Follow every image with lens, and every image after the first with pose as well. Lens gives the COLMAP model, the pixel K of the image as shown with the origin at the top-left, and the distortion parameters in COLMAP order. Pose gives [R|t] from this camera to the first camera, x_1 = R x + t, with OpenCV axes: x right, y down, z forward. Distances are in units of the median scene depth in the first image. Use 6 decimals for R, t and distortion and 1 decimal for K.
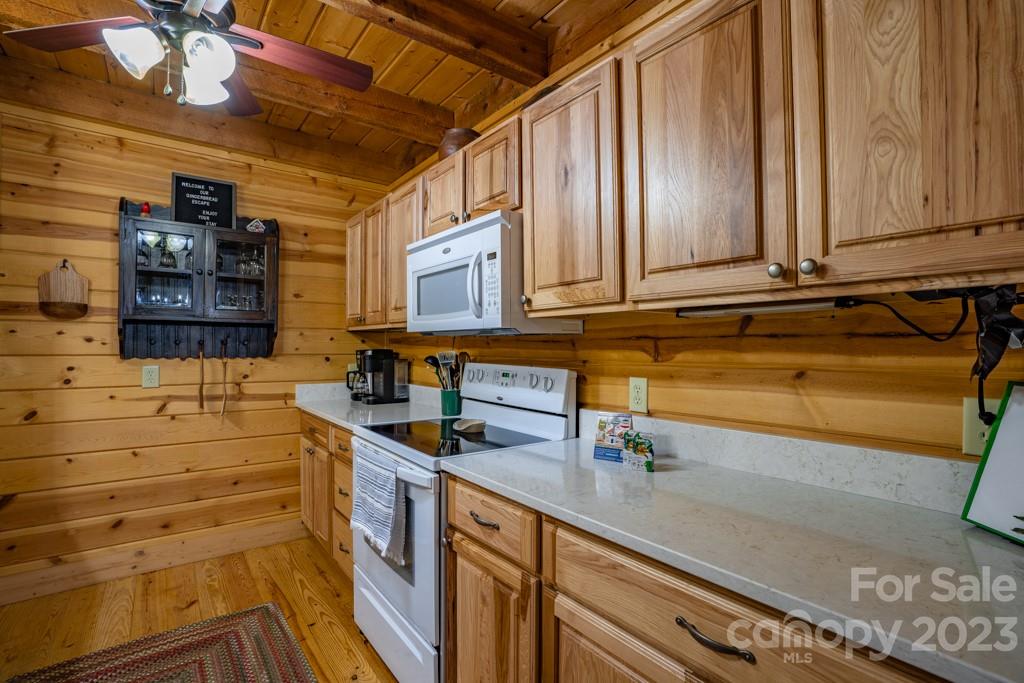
lens RADIAL K [[471.0, 0, 514.4], [0, 471.0, 341.8], [0, 0, 1]] dist [-0.060194, 0.020299]
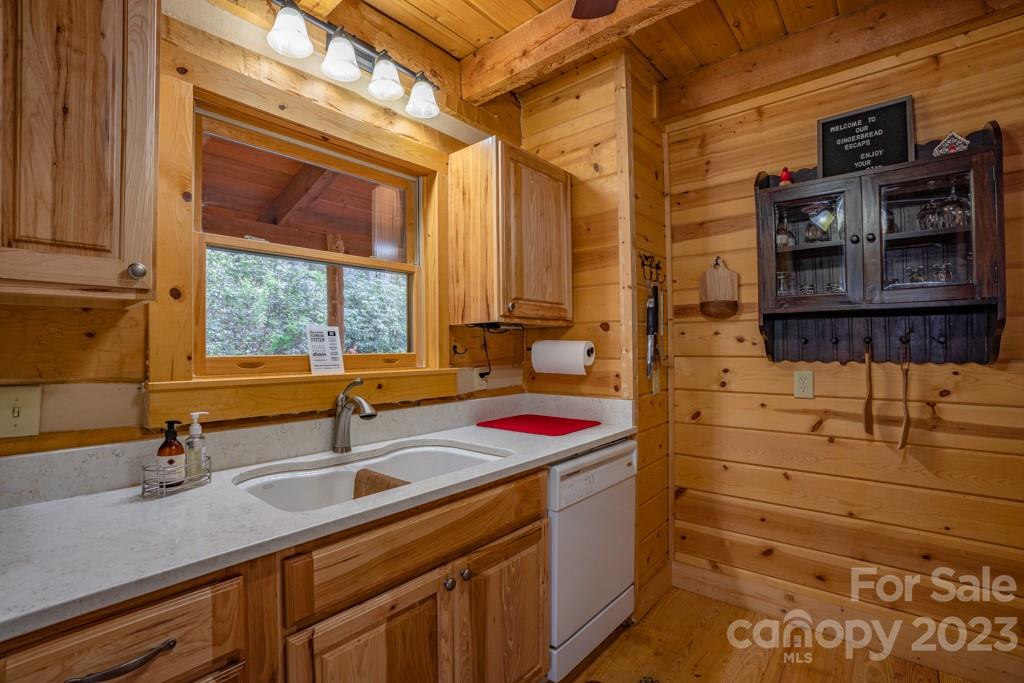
lens RADIAL K [[471.0, 0, 508.4], [0, 471.0, 342.9], [0, 0, 1]] dist [-0.060194, 0.020299]
pose [[0.213676, -0.015447, -0.976782, -0.124954], [0.018342, 0.999762, -0.011798, 0.004280], [0.976732, -0.015395, 0.213909, 0.346155]]
